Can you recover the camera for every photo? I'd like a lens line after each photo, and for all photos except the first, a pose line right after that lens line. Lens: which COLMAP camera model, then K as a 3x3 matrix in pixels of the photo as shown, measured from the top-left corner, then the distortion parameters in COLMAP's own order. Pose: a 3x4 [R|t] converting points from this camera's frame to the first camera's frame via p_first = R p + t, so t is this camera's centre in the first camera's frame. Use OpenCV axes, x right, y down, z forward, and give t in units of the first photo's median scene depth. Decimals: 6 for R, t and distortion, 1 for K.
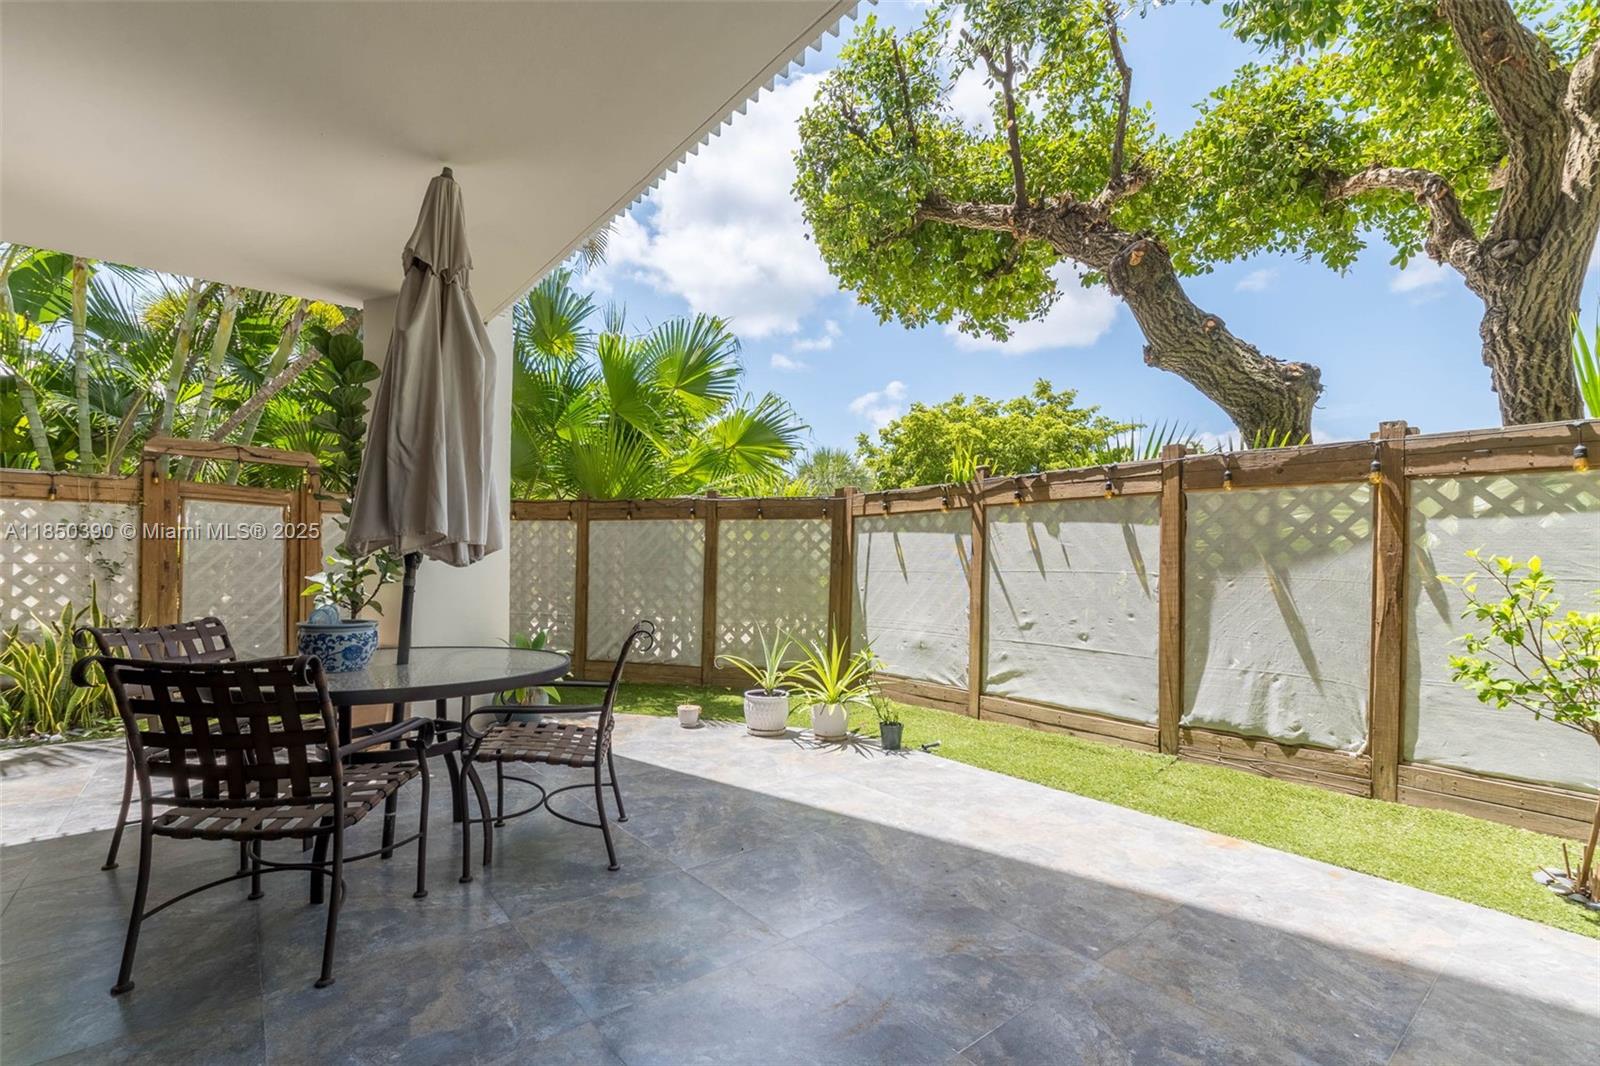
lens RADIAL K [[707.2, 0, 780.8], [0, 707.2, 571.5], [0, 0, 1]] dist [-0.001578, -0.001834]
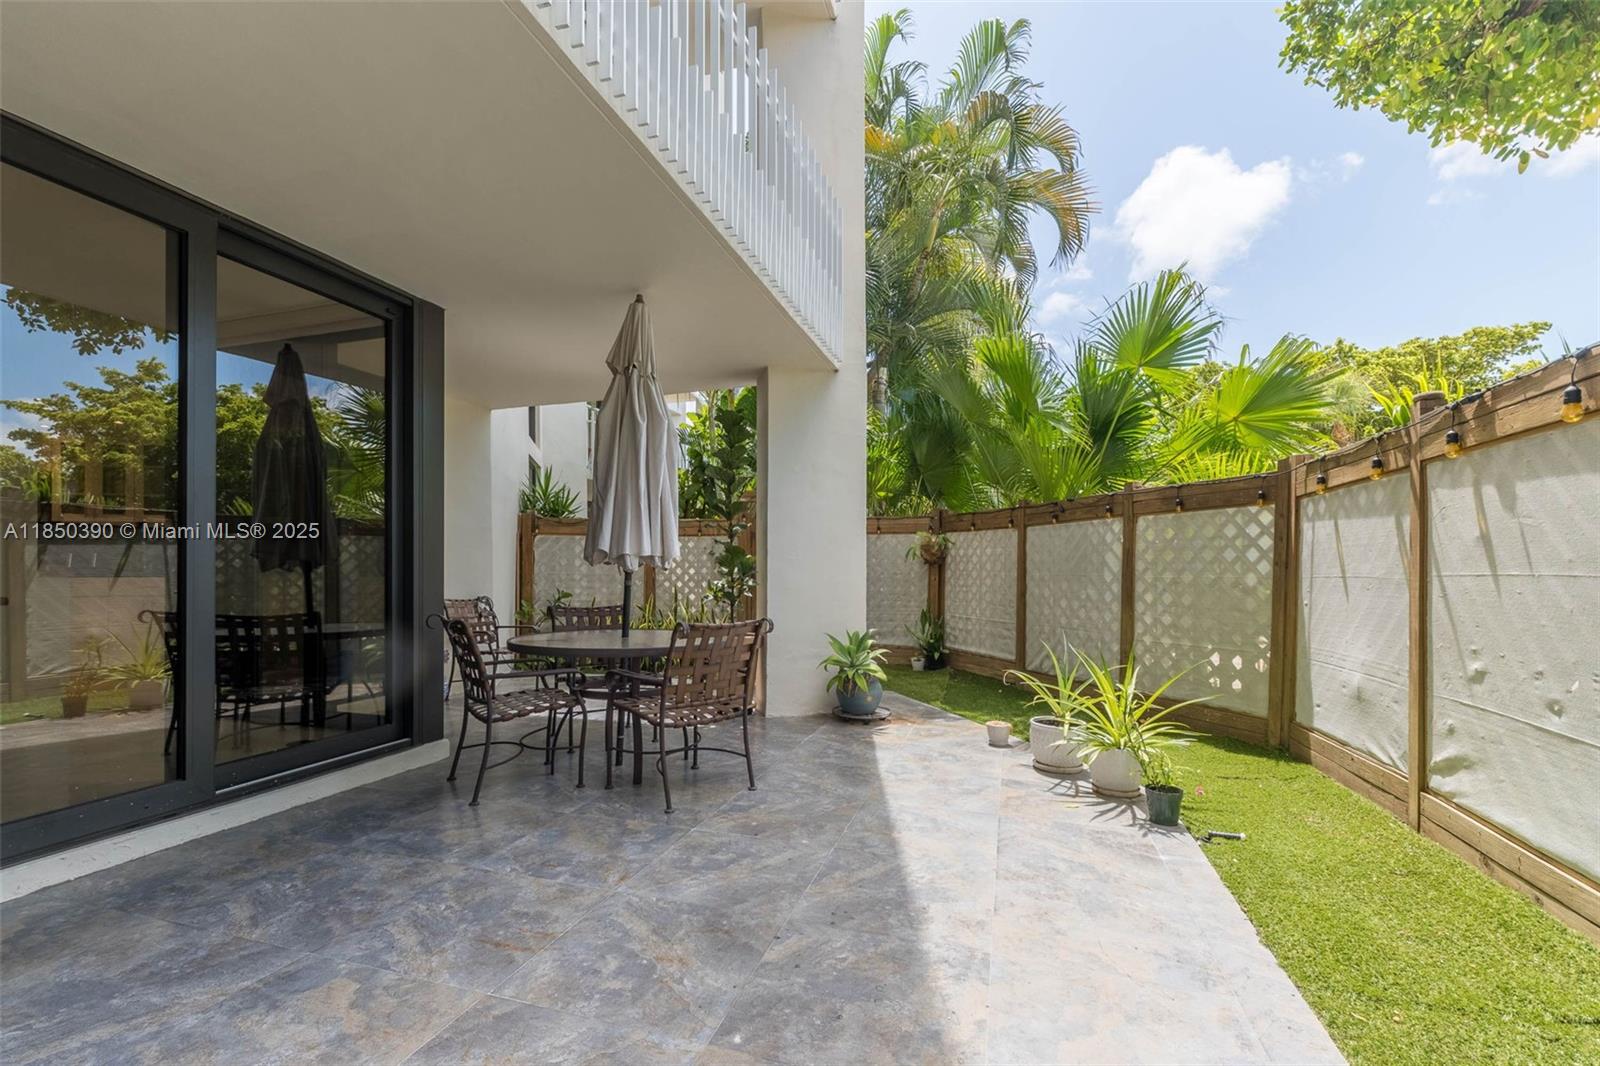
lens RADIAL K [[707.2, 0, 787.4], [0, 707.2, 577.2], [0, 0, 1]] dist [-0.001578, -0.001834]
pose [[0.550004, -0.002902, -0.835157, 0.405961], [-0.002995, 0.999981, -0.005447, 0.004471], [0.835157, 0.005497, 0.549984, 0.212015]]
